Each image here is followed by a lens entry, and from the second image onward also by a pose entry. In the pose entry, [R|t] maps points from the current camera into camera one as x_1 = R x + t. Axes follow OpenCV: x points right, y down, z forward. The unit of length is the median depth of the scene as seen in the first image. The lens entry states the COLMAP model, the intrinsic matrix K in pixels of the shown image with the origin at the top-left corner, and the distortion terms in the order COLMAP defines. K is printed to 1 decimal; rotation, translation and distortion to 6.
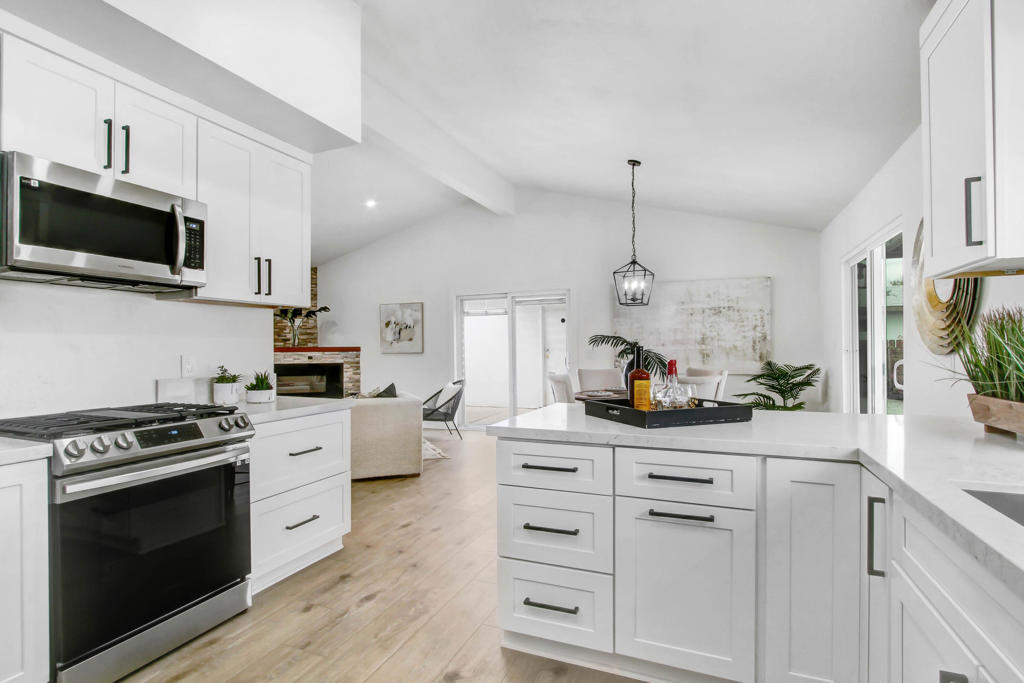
lens RADIAL K [[497.8, 0, 511.1], [0, 497.8, 340.4], [0, 0, 1]] dist [-0.021296, 0.000686]
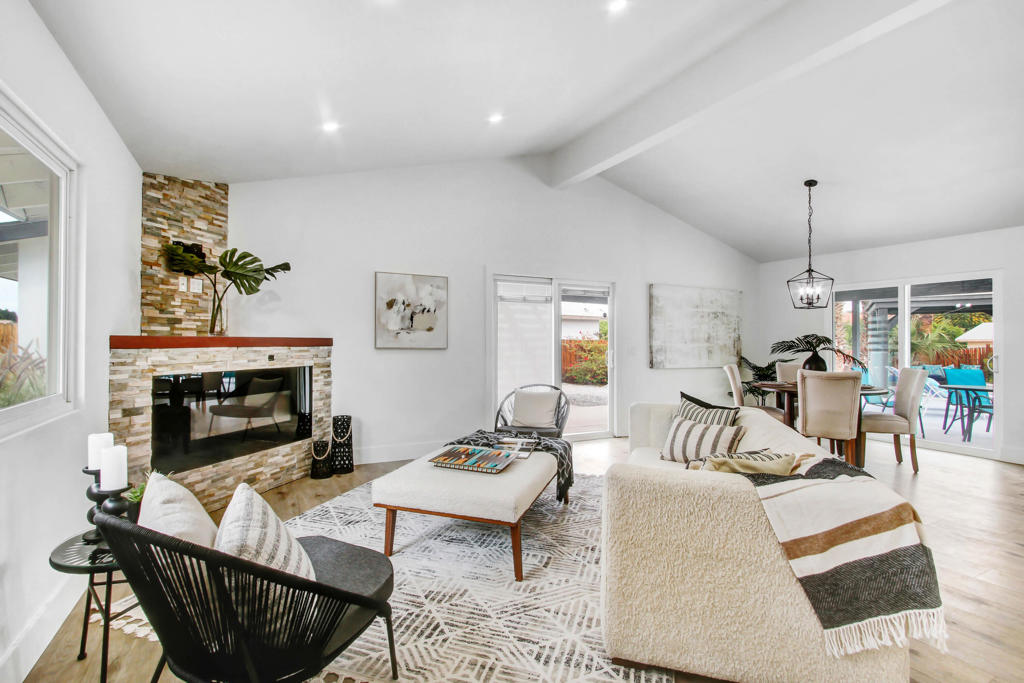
lens RADIAL K [[481.2, 0, 503.0], [0, 481.2, 340.3], [0, 0, 1]] dist [-0.017742, 0.005856]
pose [[0.657225, 0.015557, 0.753534, -0.629668], [-0.022102, 0.999755, -0.001364, 0.011981], [-0.753370, -0.015758, 0.657408, 0.486391]]
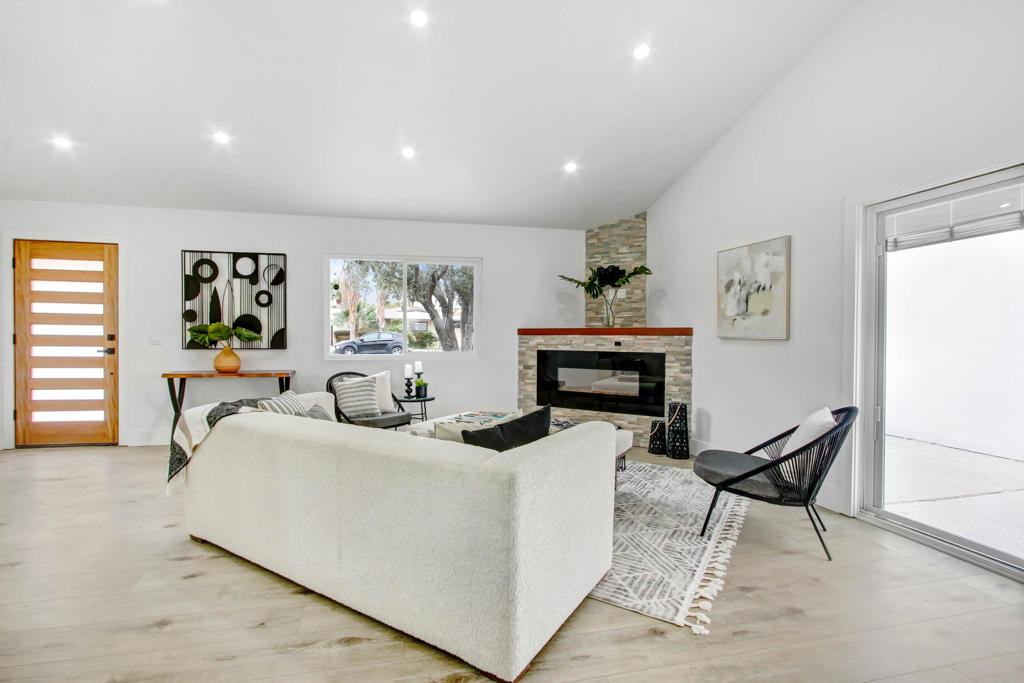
lens RADIAL K [[481.2, 0, 511.1], [0, 481.2, 351.4], [0, 0, 1]] dist [-0.017742, 0.005856]
pose [[0.586514, 0.038173, -0.809039, 0.044162], [0.000080, 0.998886, 0.047189, 0.014602], [0.809939, -0.027742, 0.585858, 0.496349]]
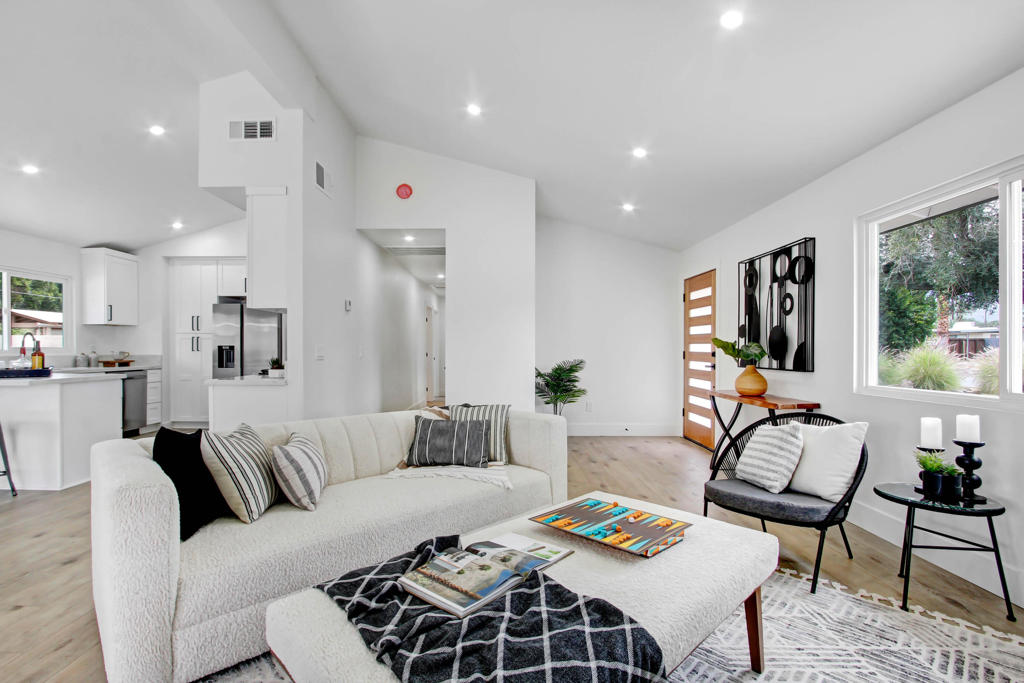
lens RADIAL K [[457.0, 0, 496.6], [0, 457.0, 352.8], [0, 0, 1]] dist [-0.022081, 0.000355]
pose [[-0.931658, 0.004483, -0.363310, -0.233053], [0.006577, 0.999968, -0.004526, 0.024223], [0.363278, -0.006606, -0.931657, 0.934421]]
